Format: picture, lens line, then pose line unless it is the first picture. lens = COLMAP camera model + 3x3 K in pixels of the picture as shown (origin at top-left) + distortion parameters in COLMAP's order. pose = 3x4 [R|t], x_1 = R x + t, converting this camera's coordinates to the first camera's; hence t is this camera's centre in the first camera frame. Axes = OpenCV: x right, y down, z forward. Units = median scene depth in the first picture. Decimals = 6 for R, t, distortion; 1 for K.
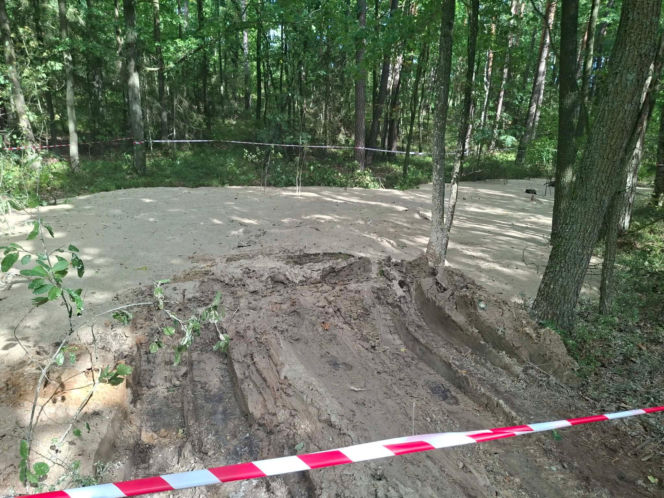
lens RADIAL K [[469.2, 0, 339.6], [0, 469.2, 244.1], [0, 0, 1]] dist [0.137491, -0.137929]
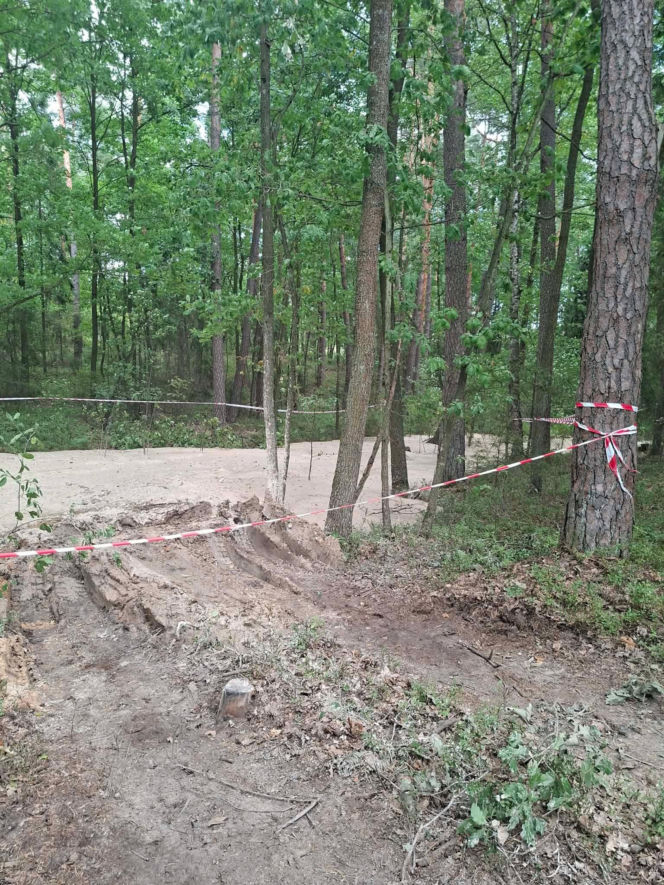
lens RADIAL K [[625.3, 0, 329.1], [0, 625.3, 439.8], [0, 0, 1]] dist [0.137491, -0.137929]
pose [[0.981063, -0.024192, 0.192170, 0.065728], [0.050379, 0.989892, -0.132577, 0.110924], [-0.187020, 0.139748, 0.972365, -0.655076]]
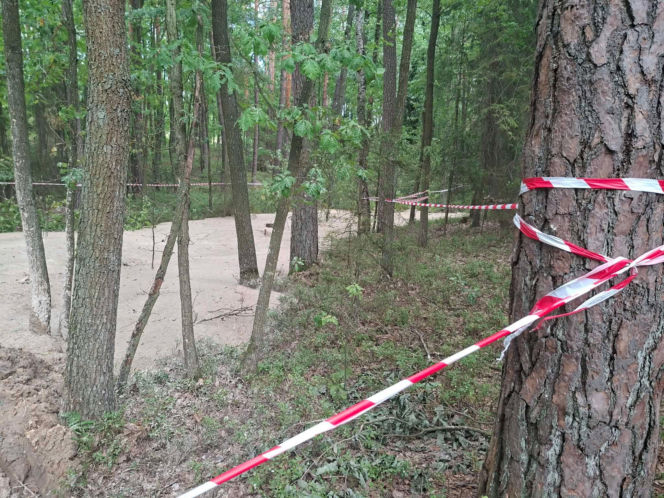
lens RADIAL K [[465.3, 0, 325.5], [0, 465.3, 240.5], [0, 0, 1]] dist [0.136303, -0.130569]
pose [[0.919174, -0.068642, 0.387824, 0.435405], [0.098337, 0.993507, -0.057224, -0.027860], [-0.381377, 0.090736, 0.919956, 0.073621]]
